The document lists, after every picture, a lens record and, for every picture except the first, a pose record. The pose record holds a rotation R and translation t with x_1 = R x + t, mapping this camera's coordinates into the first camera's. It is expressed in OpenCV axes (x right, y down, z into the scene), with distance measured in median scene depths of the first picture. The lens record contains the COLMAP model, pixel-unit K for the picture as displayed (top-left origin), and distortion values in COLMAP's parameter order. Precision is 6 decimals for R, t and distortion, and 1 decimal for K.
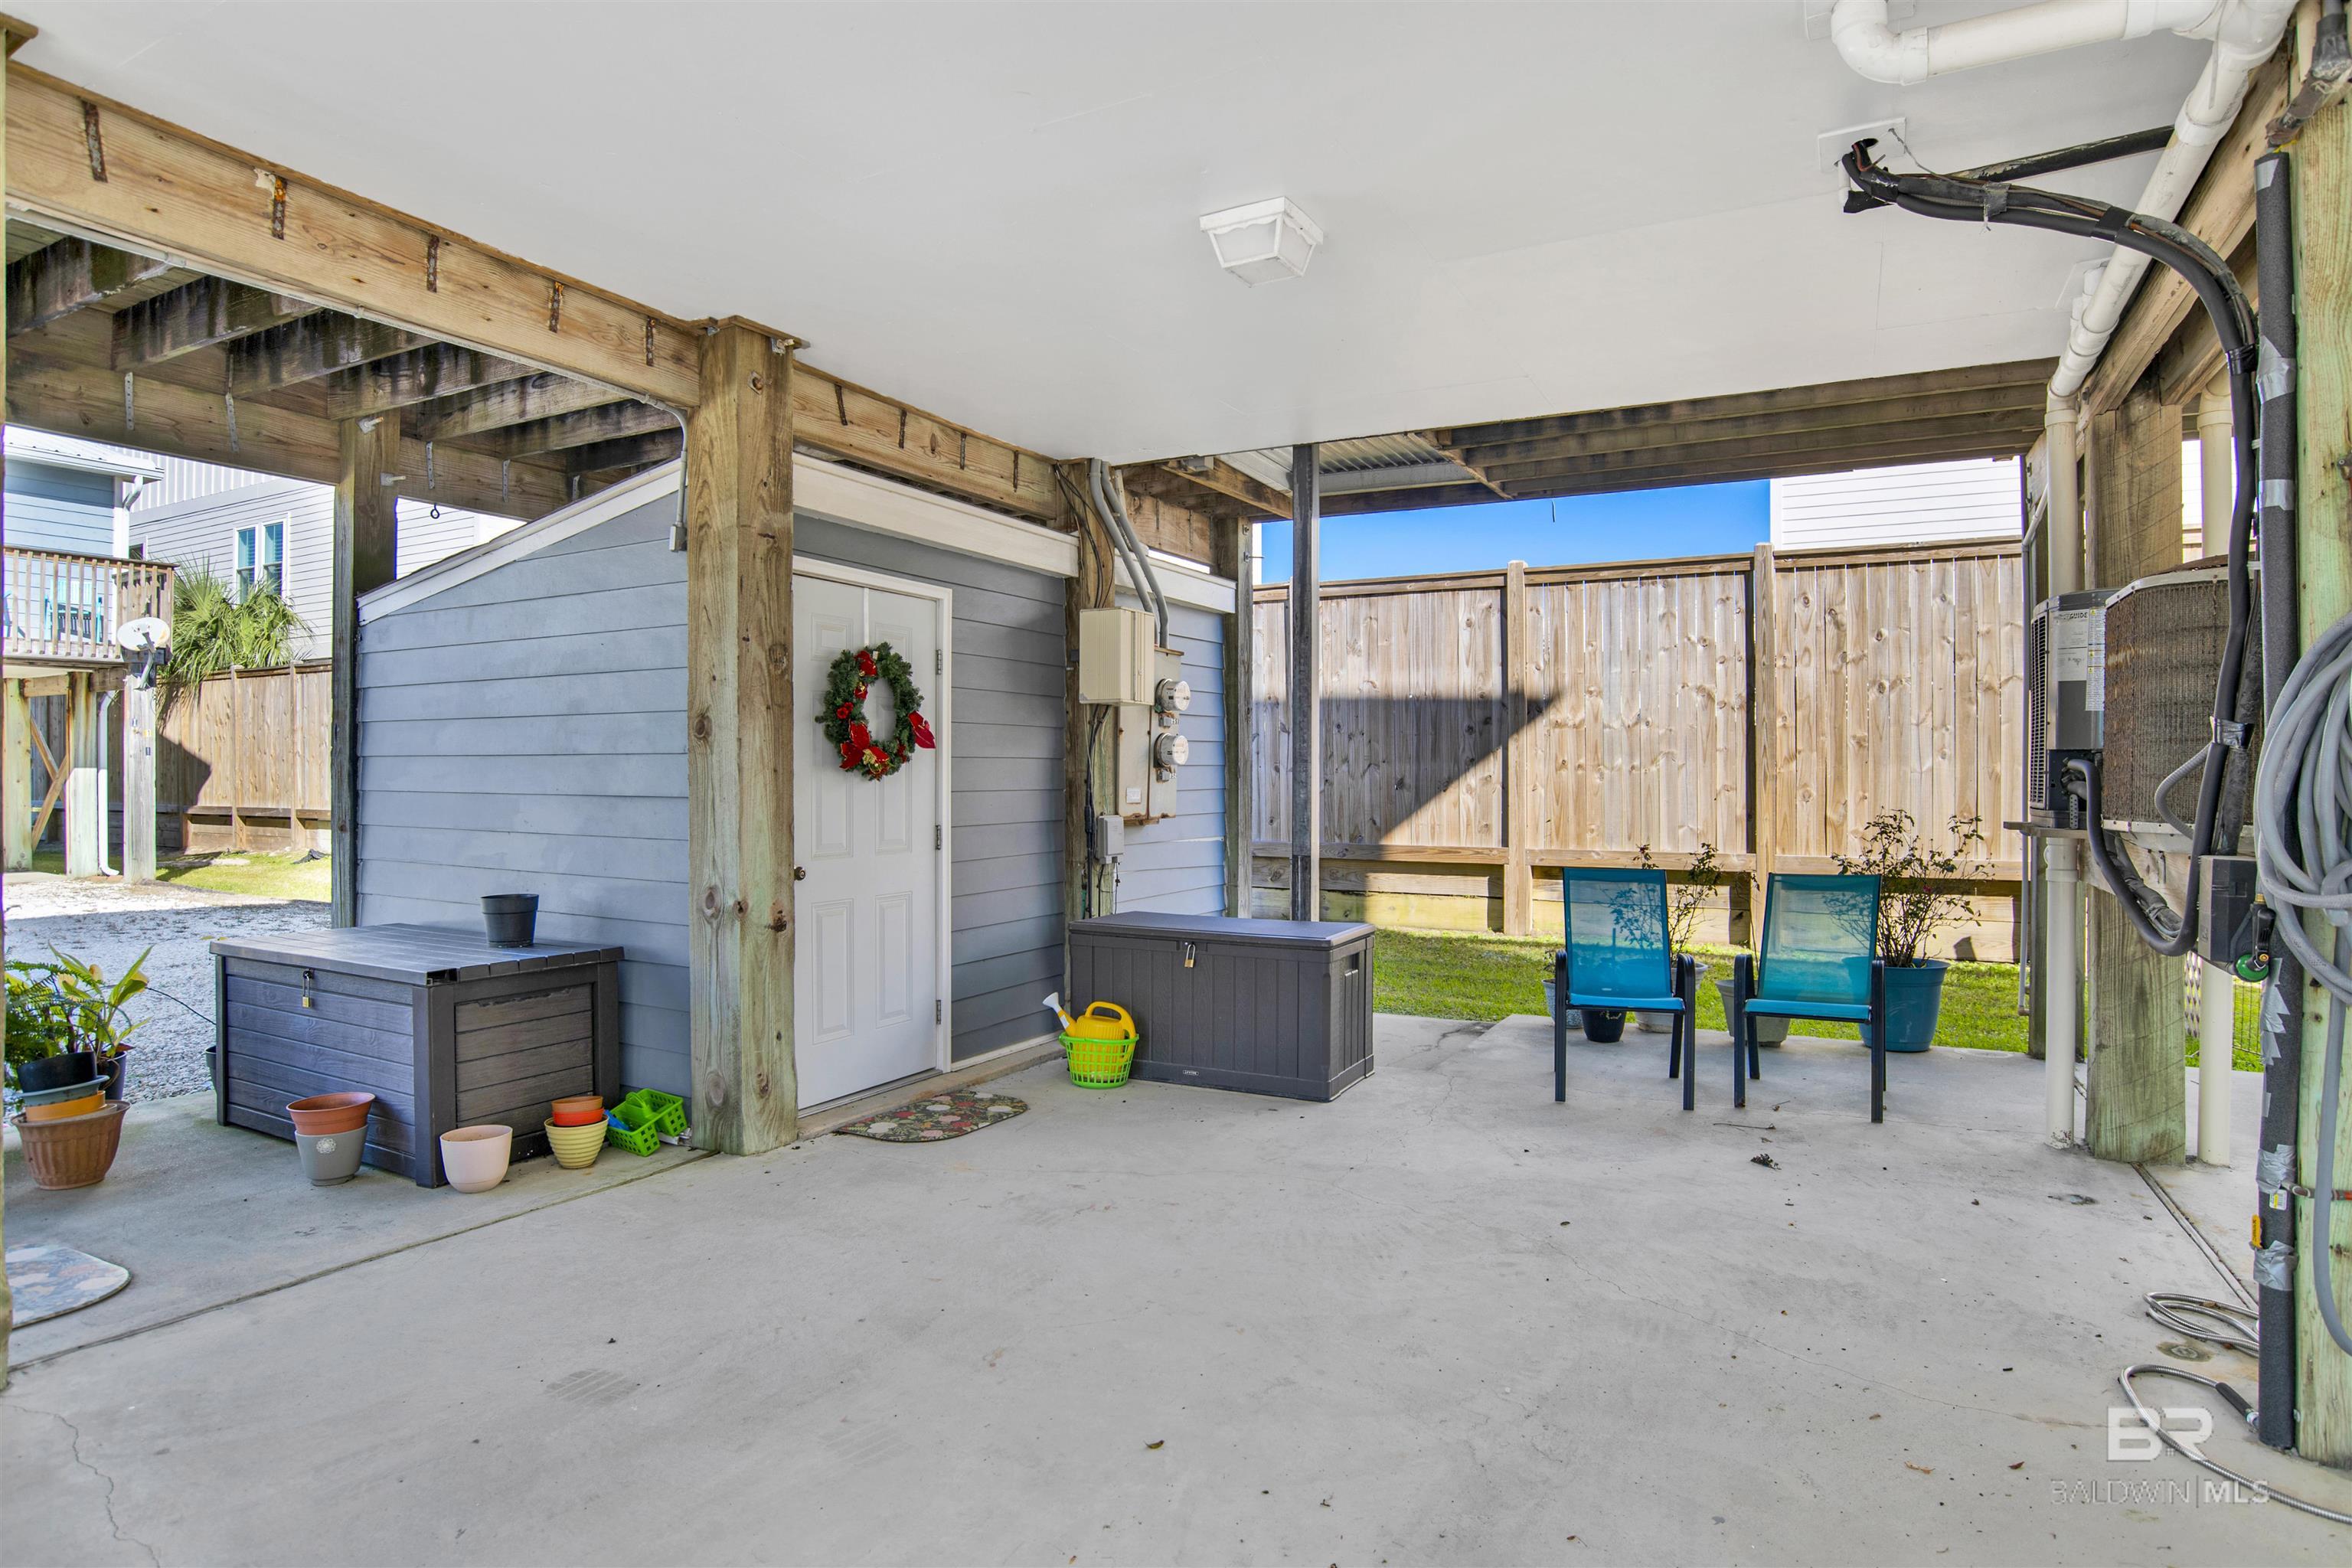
lens RADIAL K [[1266.8, 0, 1173.3], [0, 1266.8, 774.1], [0, 0, 1]] dist [-0.024704, 0.004626]
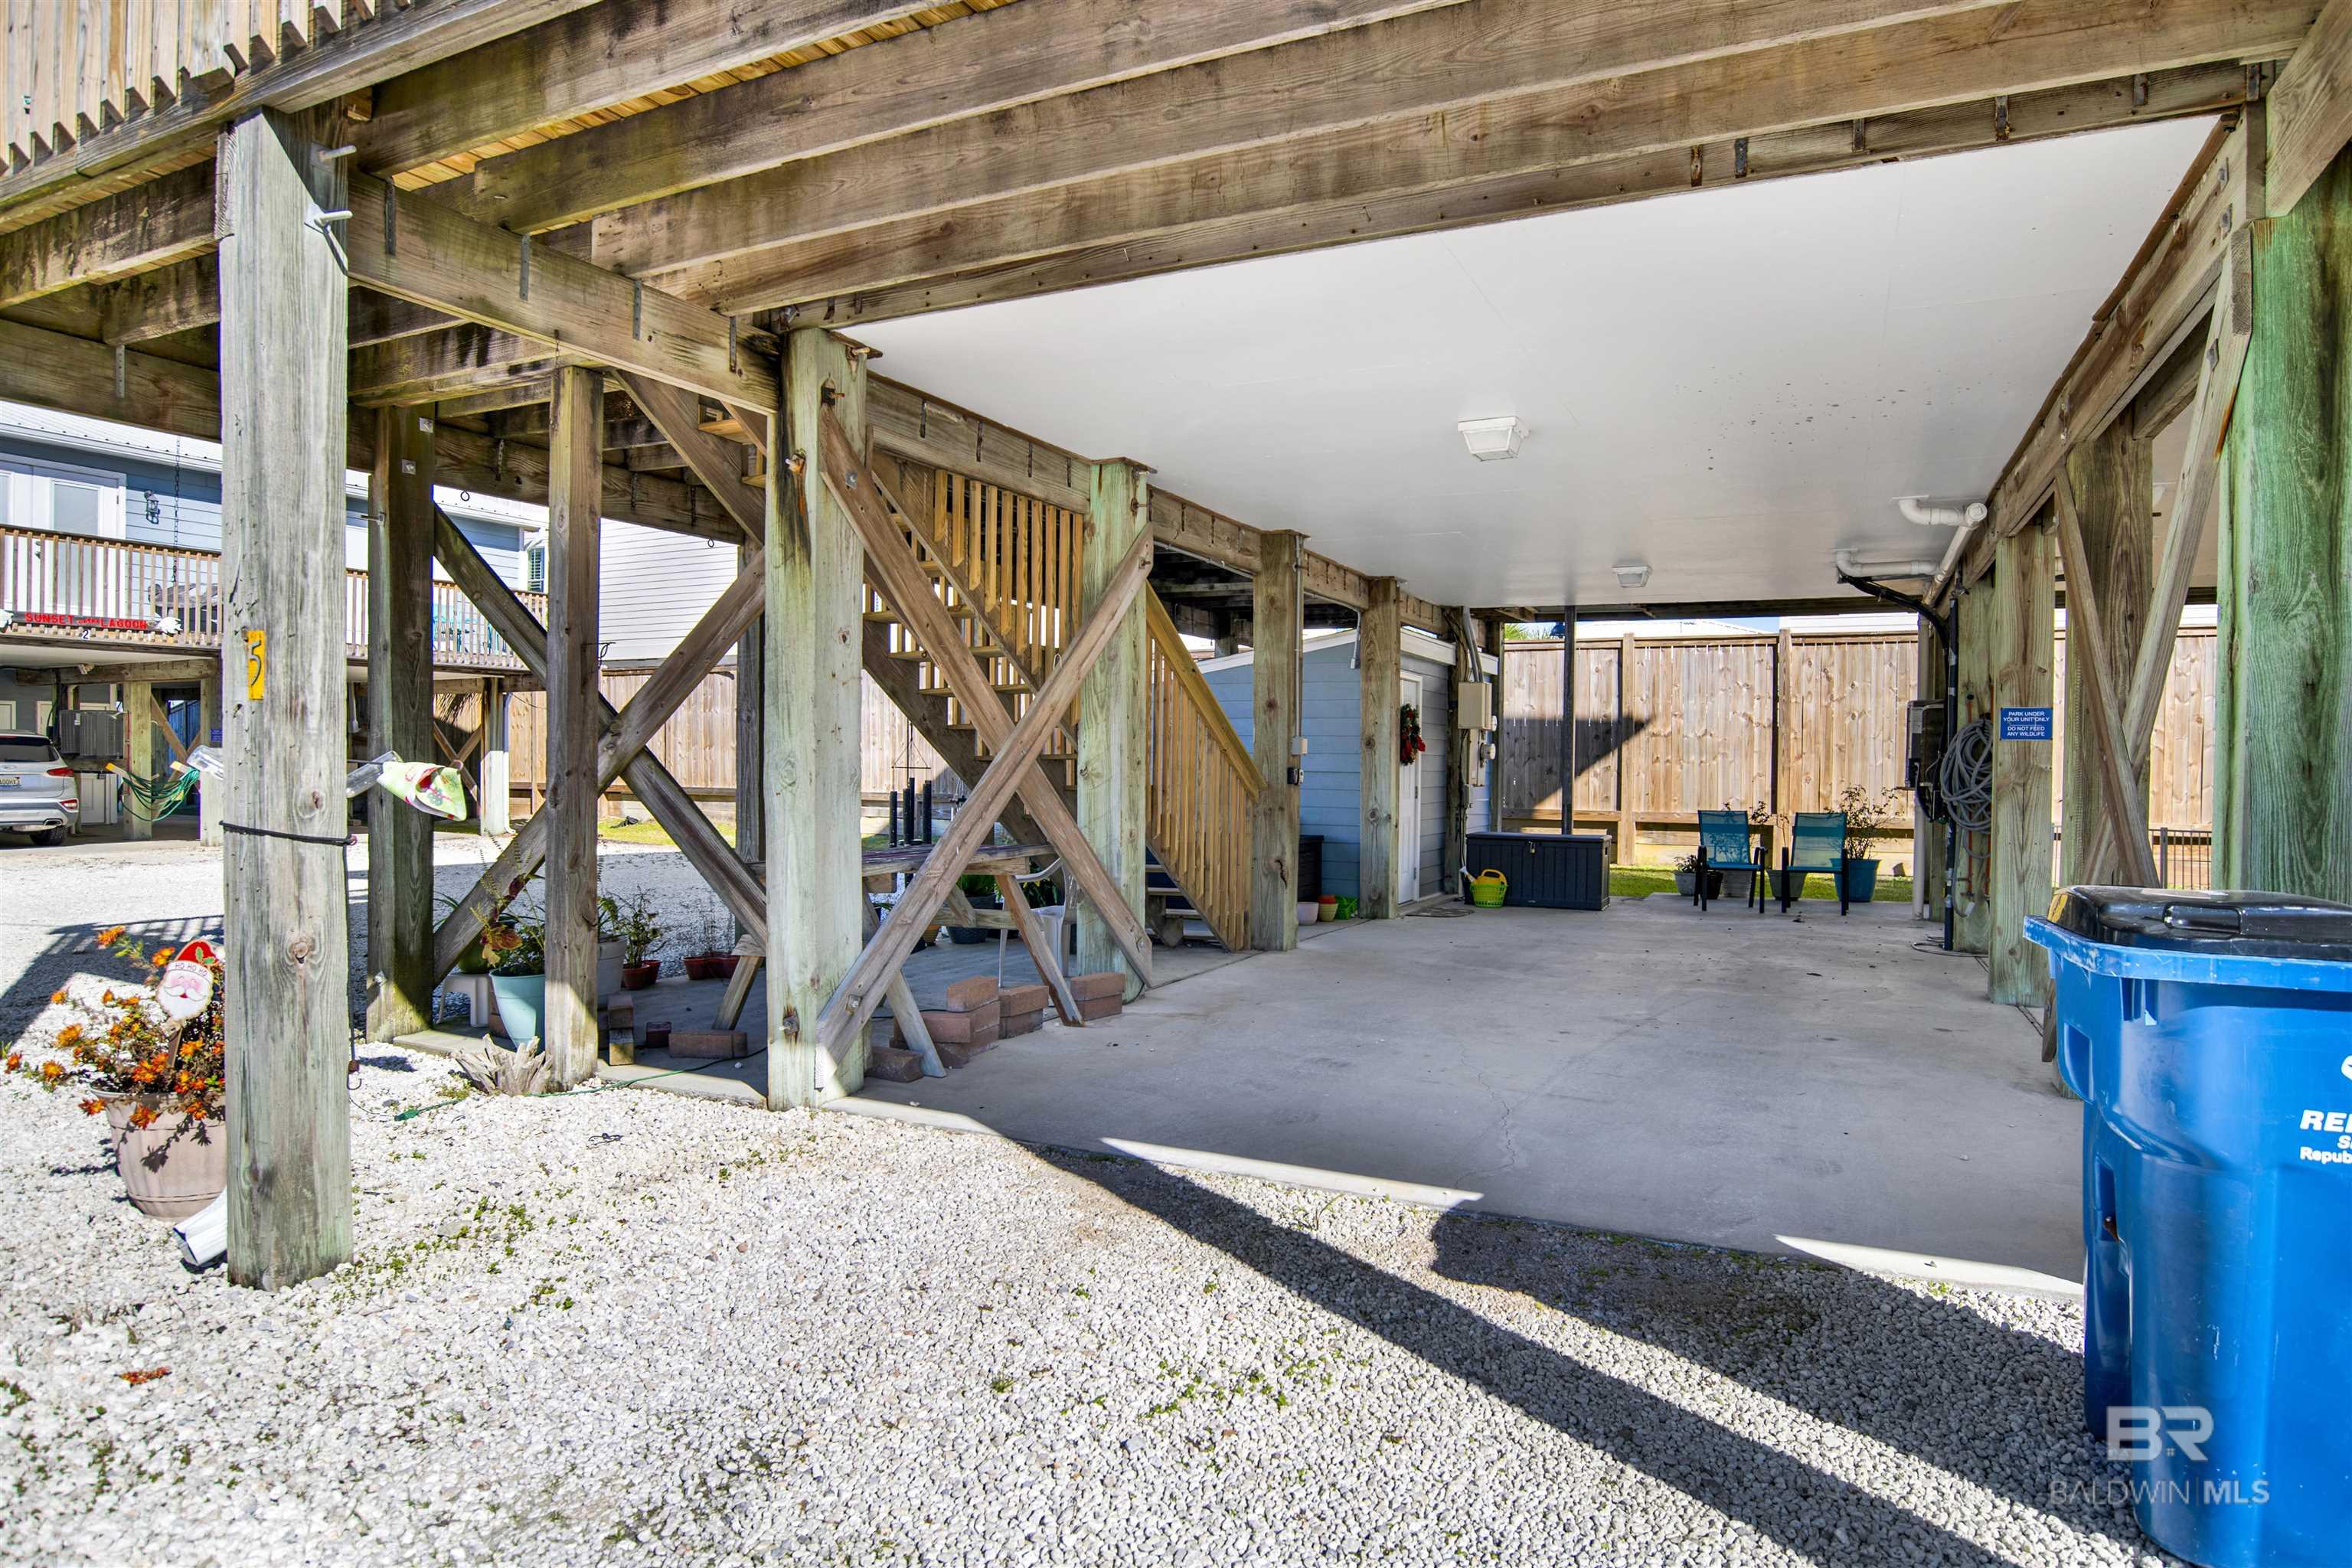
lens RADIAL K [[1266.8, 0, 1177.2], [0, 1266.8, 783.6], [0, 0, 1]] dist [-0.024704, 0.004626]
pose [[0.999872, 0.008603, 0.013505, -0.360719], [-0.008831, 0.999818, 0.016921, 0.001180], [-0.013357, -0.017038, 0.999766, -0.667075]]
